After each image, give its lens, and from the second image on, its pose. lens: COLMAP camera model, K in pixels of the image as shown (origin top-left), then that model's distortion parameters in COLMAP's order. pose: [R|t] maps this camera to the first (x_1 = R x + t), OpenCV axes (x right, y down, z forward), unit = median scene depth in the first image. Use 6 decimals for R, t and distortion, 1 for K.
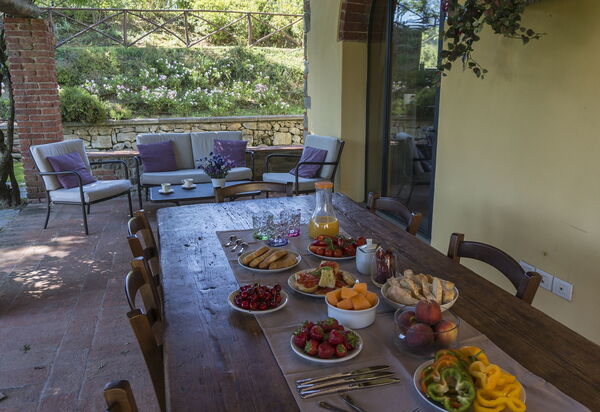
lens RADIAL K [[485.9, 0, 300.0], [0, 485.9, 206.0], [0, 0, 1]] dist [-0.007027, -0.004853]
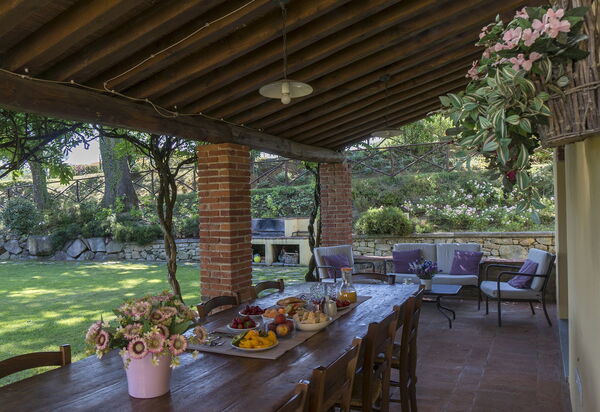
lens RADIAL K [[485.9, 0, 300.0], [0, 485.9, 206.0], [0, 0, 1]] dist [-0.007027, -0.004853]
pose [[0.735410, -0.021996, -0.677265, 0.207776], [-0.136629, 0.974132, -0.179997, 0.012597], [0.663705, 0.224906, 0.713381, -0.060647]]
